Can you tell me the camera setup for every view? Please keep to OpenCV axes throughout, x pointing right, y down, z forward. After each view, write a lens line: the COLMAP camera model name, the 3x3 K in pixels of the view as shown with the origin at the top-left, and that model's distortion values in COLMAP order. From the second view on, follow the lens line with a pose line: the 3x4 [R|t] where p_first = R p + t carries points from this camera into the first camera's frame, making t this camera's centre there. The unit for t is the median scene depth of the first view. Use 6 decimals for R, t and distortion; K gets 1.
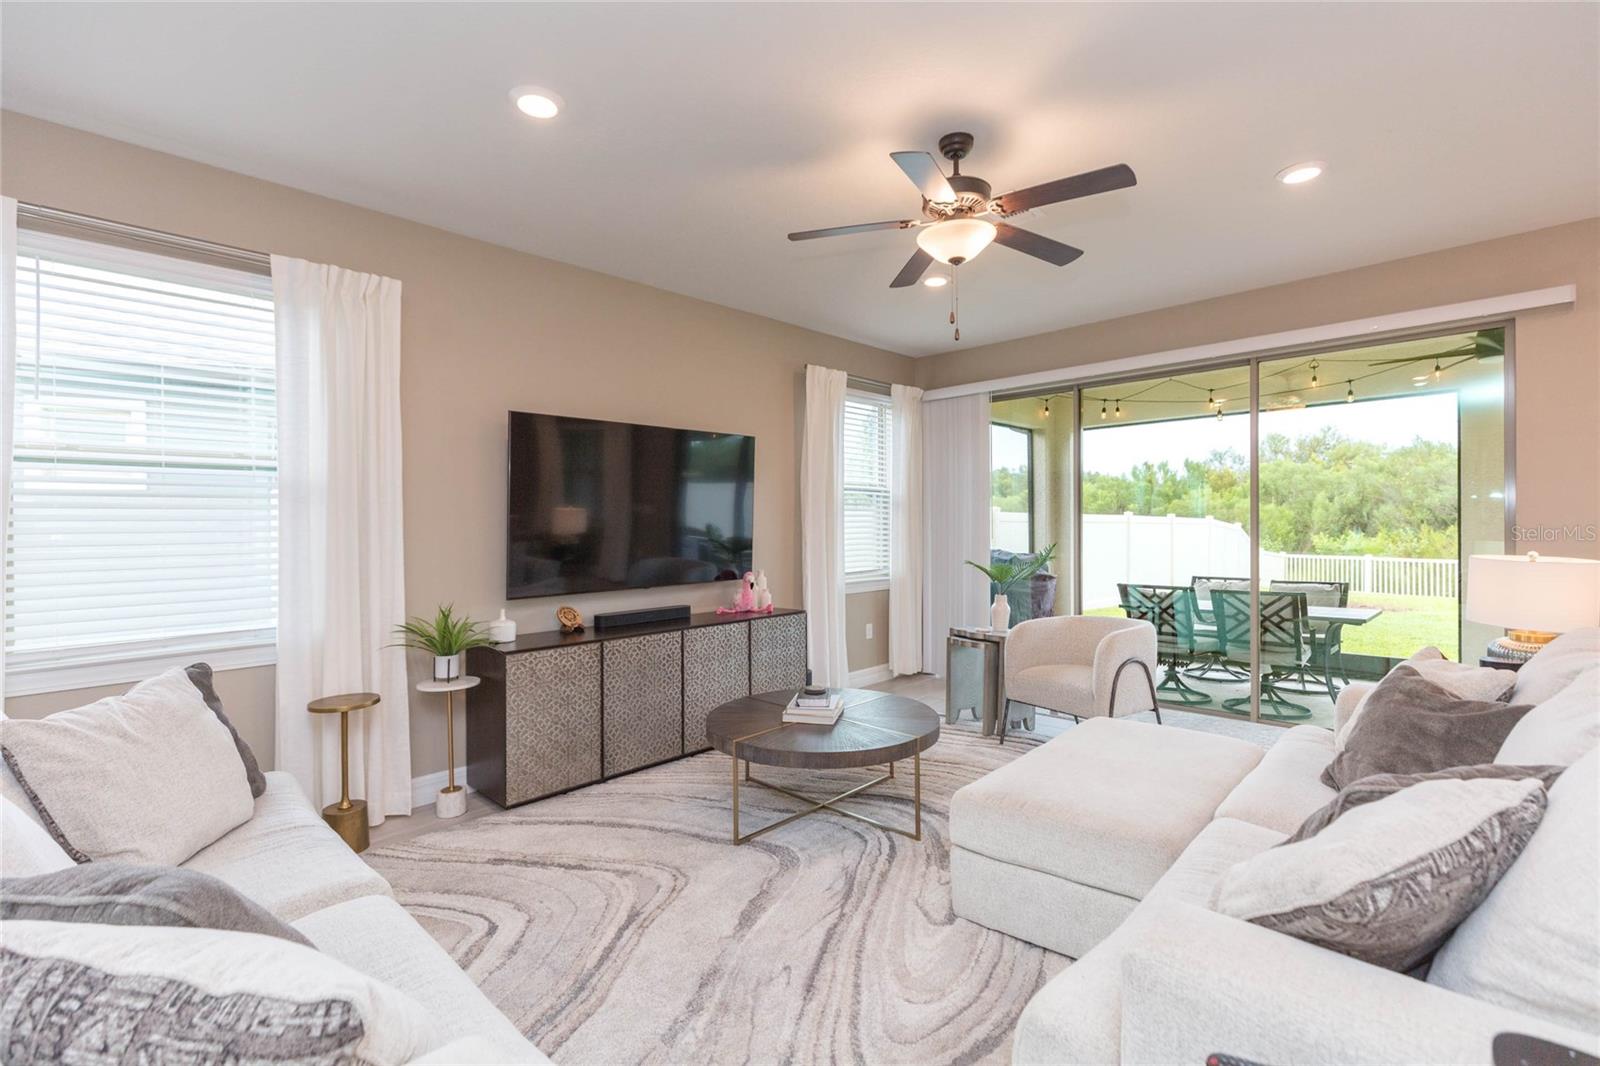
lens RADIAL K [[707.5, 0, 800.5], [0, 707.5, 549.3], [0, 0, 1]] dist [0.001319, -0.000653]
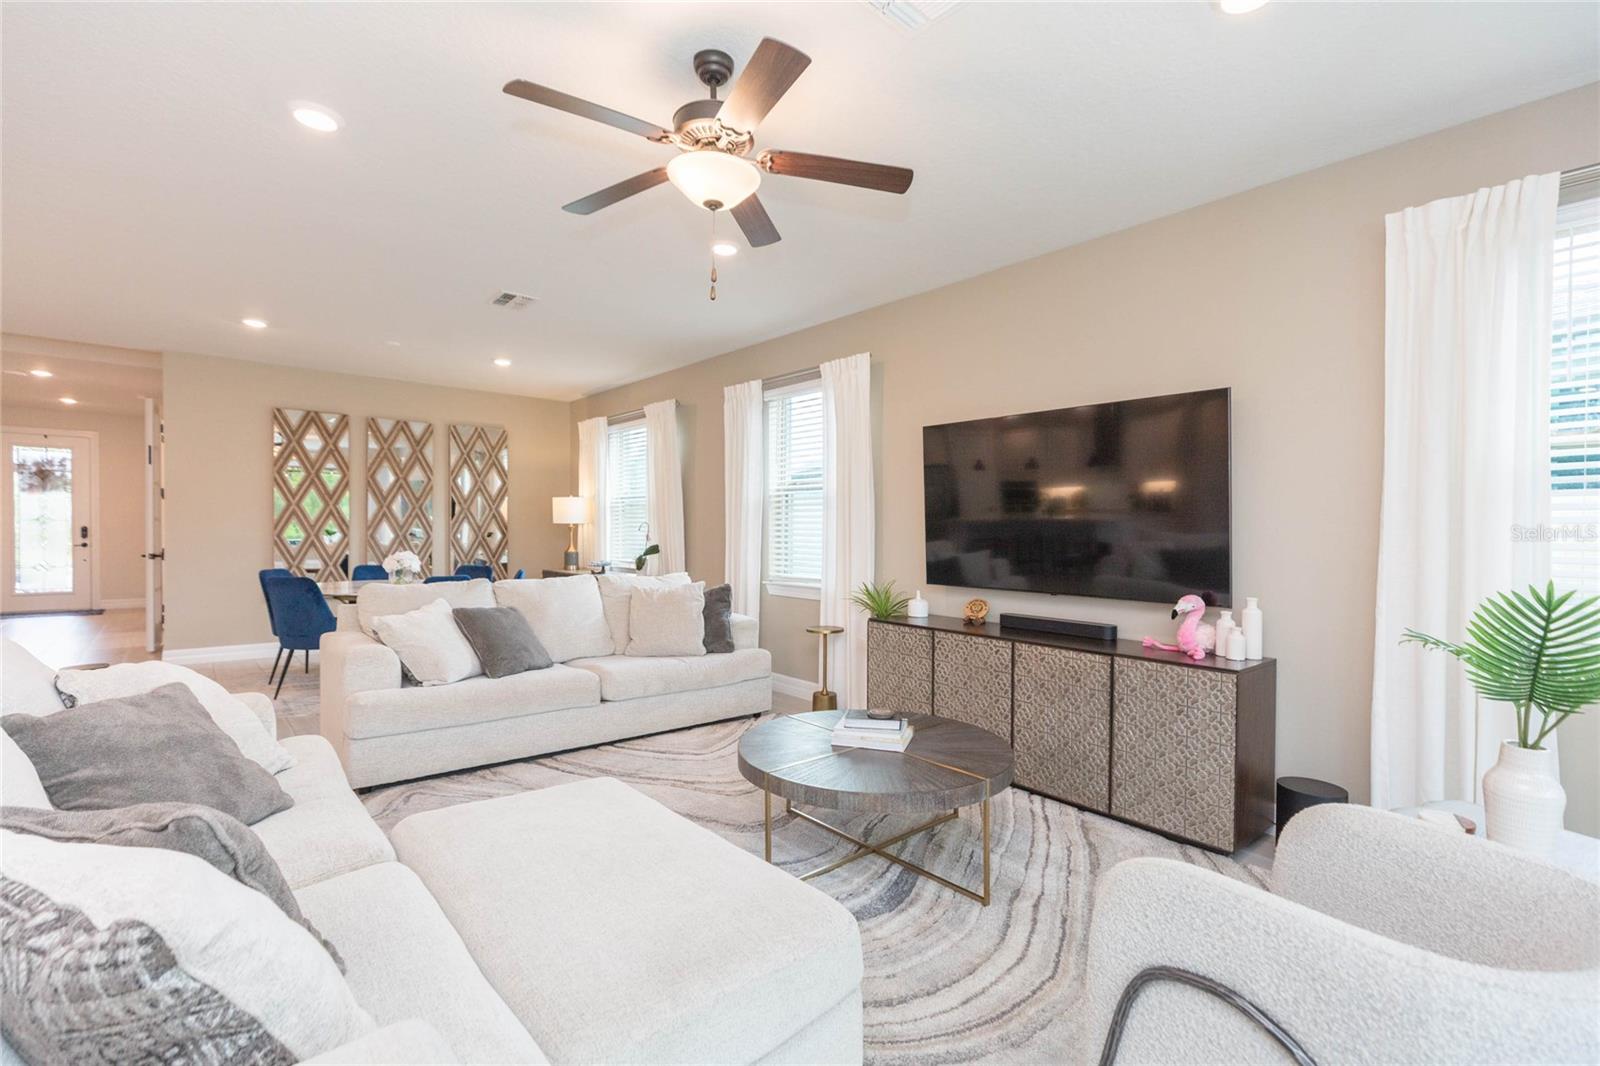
lens RADIAL K [[722.5, 0, 767.6], [0, 722.5, 529.1], [0, 0, 1]] dist [0.020884, -0.000224]
pose [[-0.106307, 0.021434, -0.994102, 0.772031], [-0.033627, 0.999118, 0.025138, -0.039952], [0.993765, 0.036101, -0.105493, 0.793335]]
